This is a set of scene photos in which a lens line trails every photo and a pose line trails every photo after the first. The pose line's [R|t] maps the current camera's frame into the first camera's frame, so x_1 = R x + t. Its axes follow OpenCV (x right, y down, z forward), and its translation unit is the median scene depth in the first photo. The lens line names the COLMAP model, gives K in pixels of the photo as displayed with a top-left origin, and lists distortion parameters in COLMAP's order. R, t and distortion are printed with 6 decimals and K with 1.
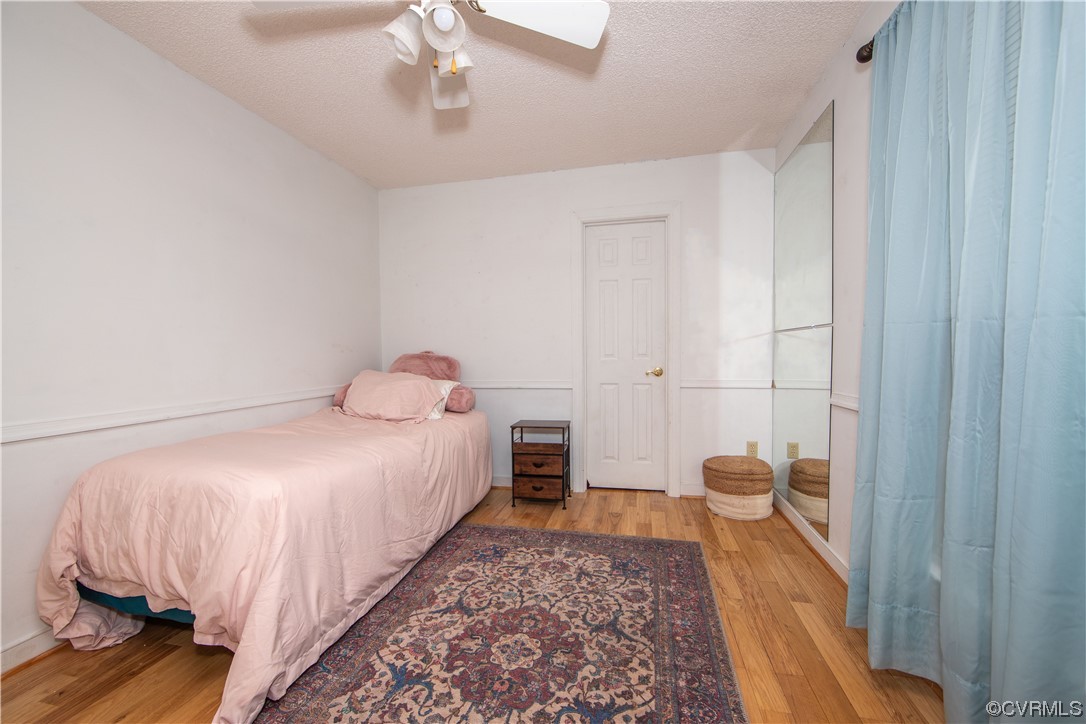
lens RADIAL K [[433.7, 0, 546.5], [0, 433.7, 367.3], [0, 0, 1]] dist [-0.006897, -0.000081]
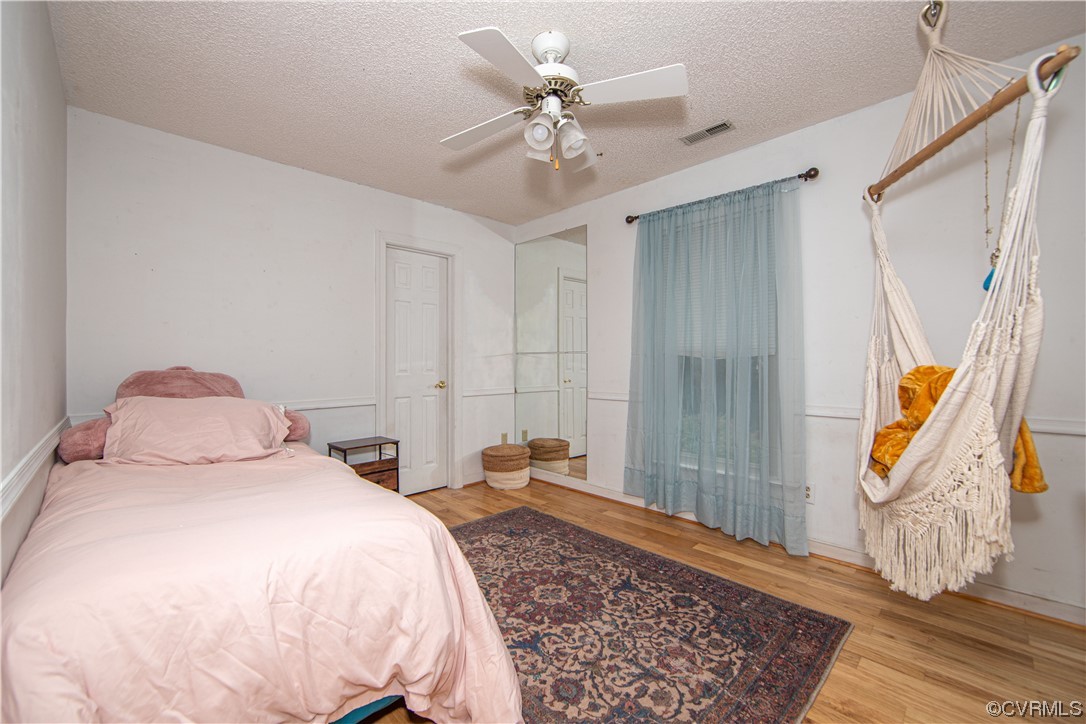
lens RADIAL K [[433.7, 0, 548.3], [0, 433.7, 361.6], [0, 0, 1]] dist [-0.006897, -0.000081]
pose [[0.544087, 0.012232, 0.838940, -0.974547], [0.024632, 0.999230, -0.030543, -0.015856], [-0.838667, 0.037283, 0.543367, 0.205367]]
